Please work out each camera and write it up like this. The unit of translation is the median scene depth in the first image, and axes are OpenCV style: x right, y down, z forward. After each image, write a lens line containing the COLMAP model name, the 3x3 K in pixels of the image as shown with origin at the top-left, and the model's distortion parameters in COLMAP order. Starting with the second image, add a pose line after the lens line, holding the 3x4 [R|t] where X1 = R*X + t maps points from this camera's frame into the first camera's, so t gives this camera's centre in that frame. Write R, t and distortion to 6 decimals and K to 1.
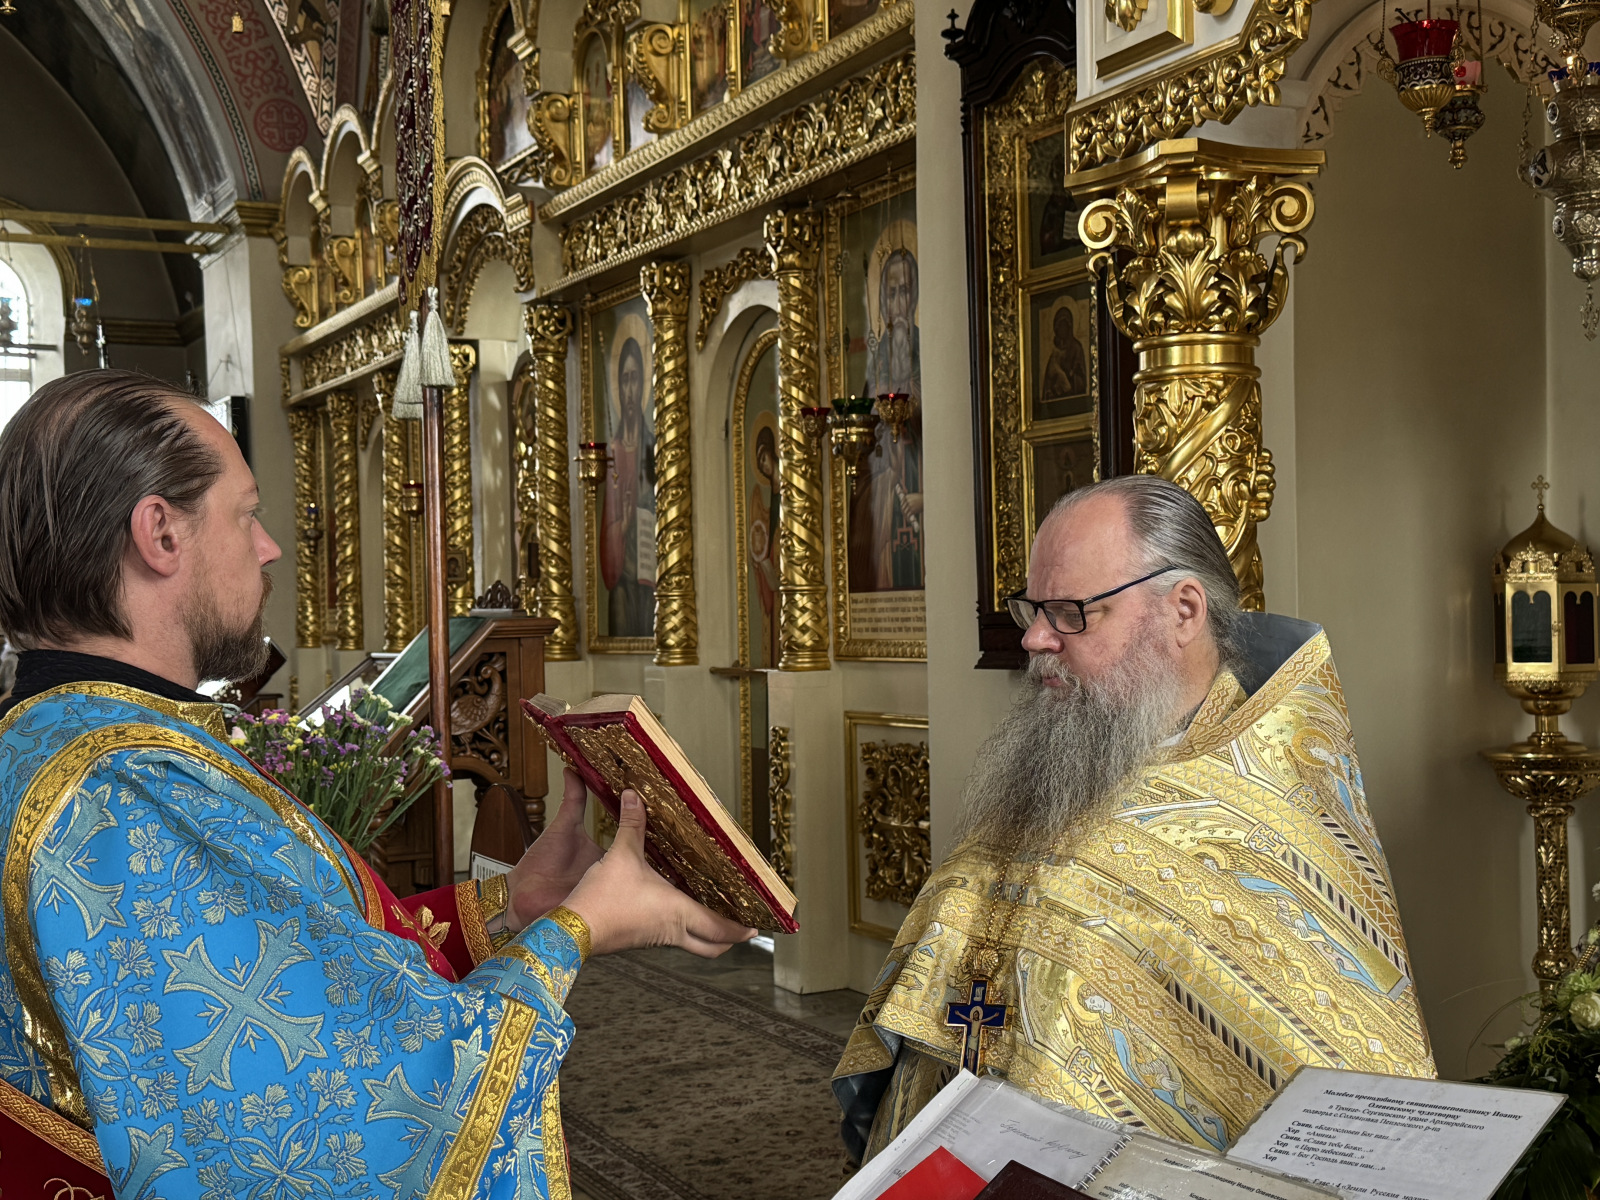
lens RADIAL K [[2043.4, 0, 800.0], [0, 2043.4, 600.0], [0, 0, 1]] dist [0.081626, -0.054156]
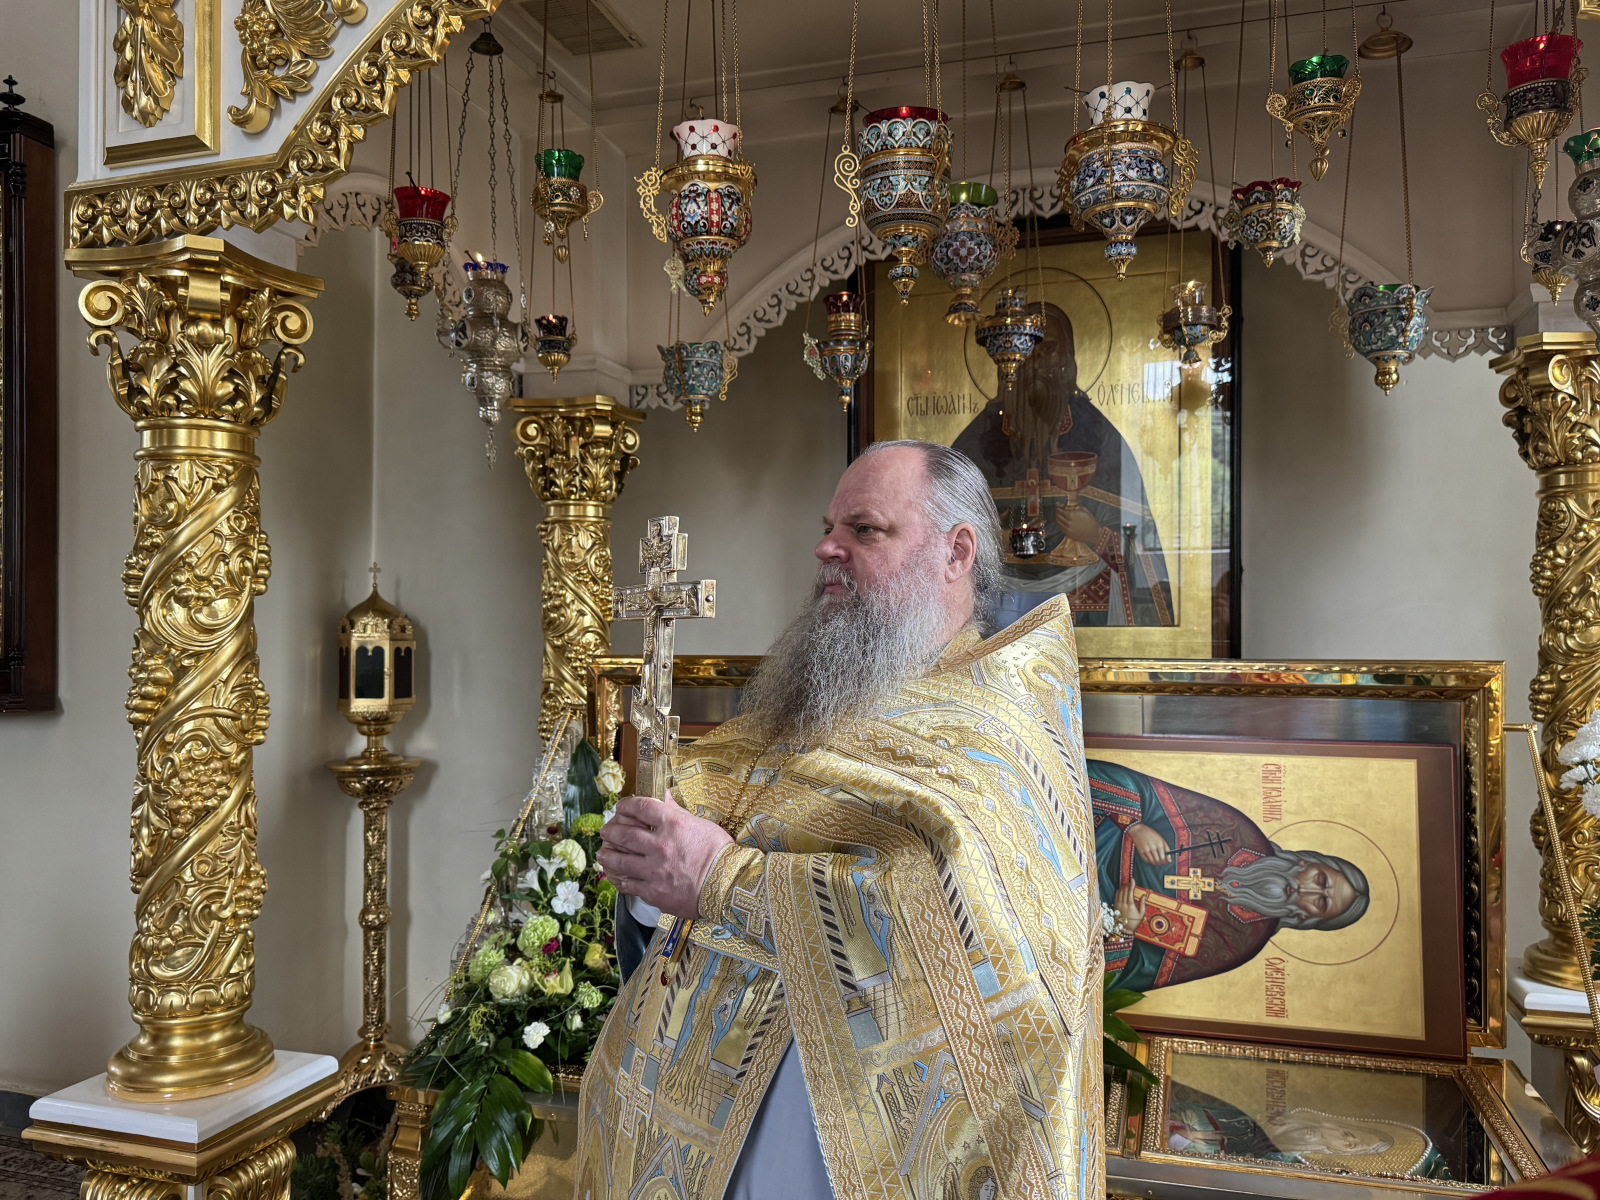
lens RADIAL K [[1233.7, 0, 800.0], [0, 1233.7, 600.0], [0, 0, 1]] dist [0.003811, -0.003359]
pose [[0.696912, 0.034941, 0.716305, -0.051953], [-0.016259, 0.999325, -0.032927, -0.018398], [-0.716973, 0.011301, 0.697010, 0.320896]]
